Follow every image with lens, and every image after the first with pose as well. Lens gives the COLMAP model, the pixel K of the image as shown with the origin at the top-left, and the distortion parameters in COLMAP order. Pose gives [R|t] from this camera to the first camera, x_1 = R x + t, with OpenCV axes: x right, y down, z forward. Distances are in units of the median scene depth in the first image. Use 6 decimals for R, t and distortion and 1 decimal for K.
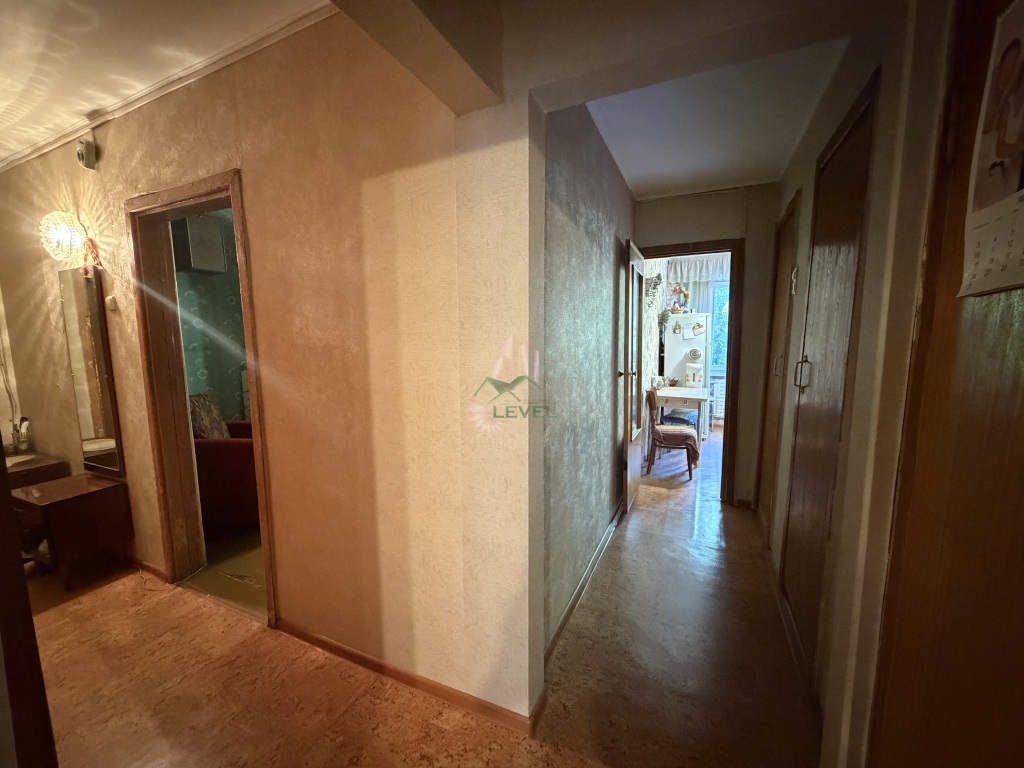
lens RADIAL K [[407.1, 0, 512.0], [0, 407.1, 384.3], [0, 0, 1]] dist [-0.000447, -0.000175]
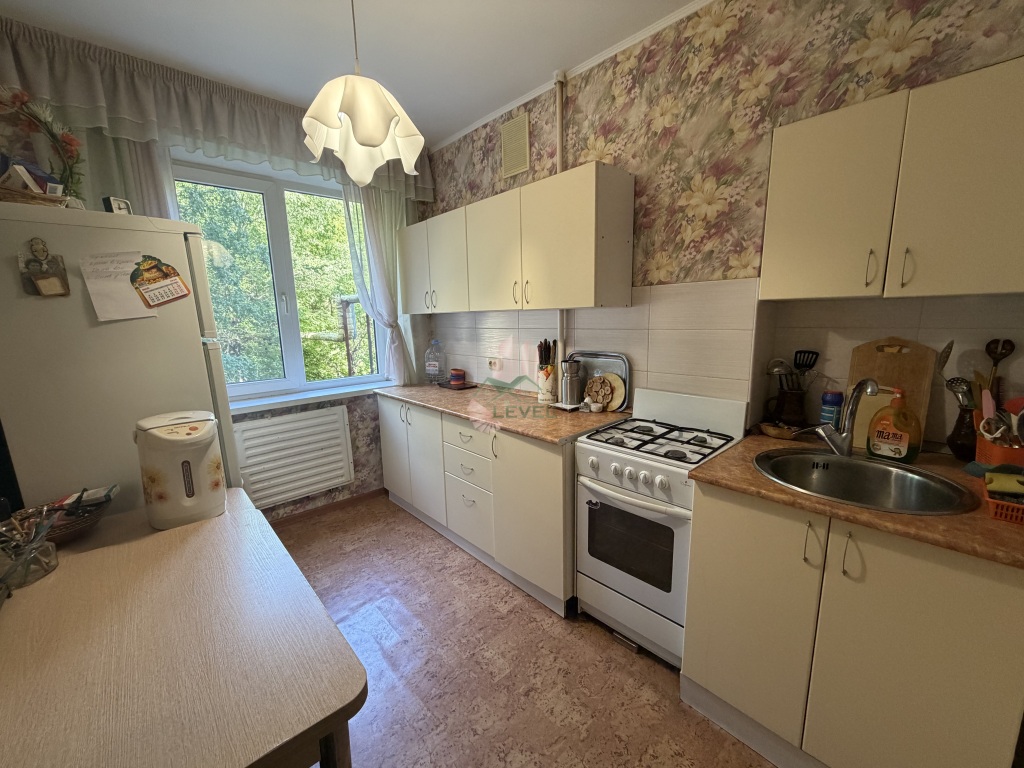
lens RADIAL K [[407.1, 0, 512.6], [0, 407.1, 385.8], [0, 0, 1]] dist [-0.000447, -0.000175]
pose [[0.369783, -0.162145, 0.914860, 0.396769], [0.117666, 0.984899, 0.126998, -0.104093], [-0.921637, 0.060686, 0.383278, 0.943026]]
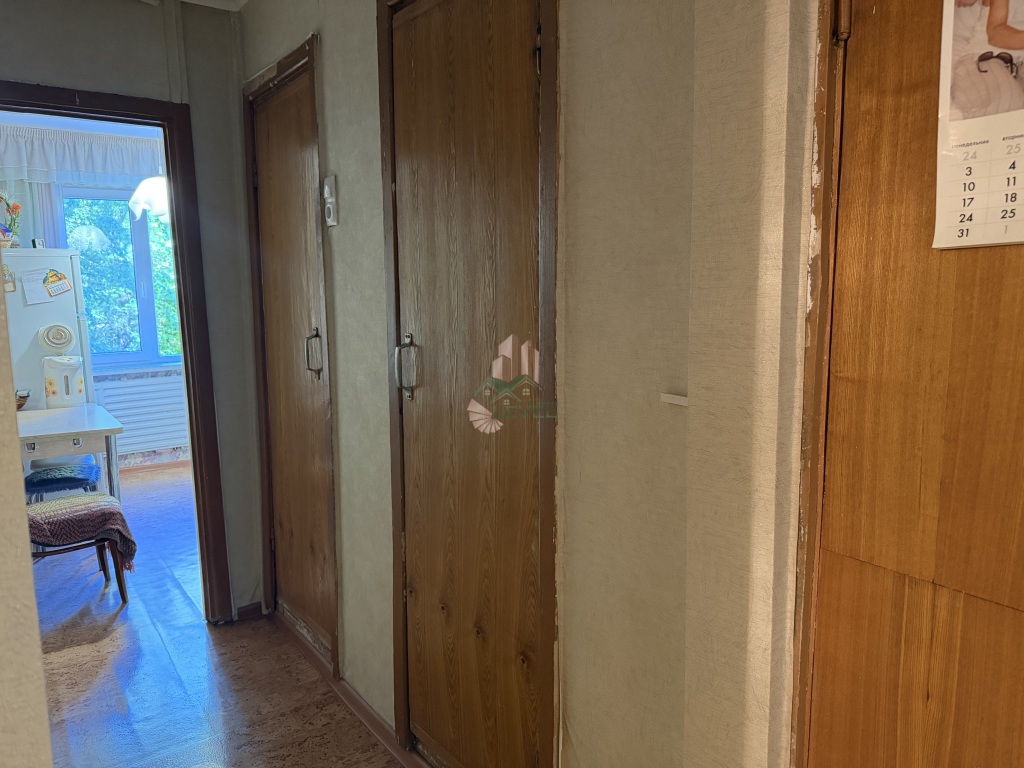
lens RADIAL K [[724.7, 0, 509.2], [0, 724.7, 389.2], [0, 0, 1]] dist [-0.006187, -0.004303]
pose [[0.474875, -0.120724, 0.871734, -0.052033], [0.109138, 0.990979, 0.077786, -0.028371], [-0.873260, 0.058200, 0.483767, 0.192799]]
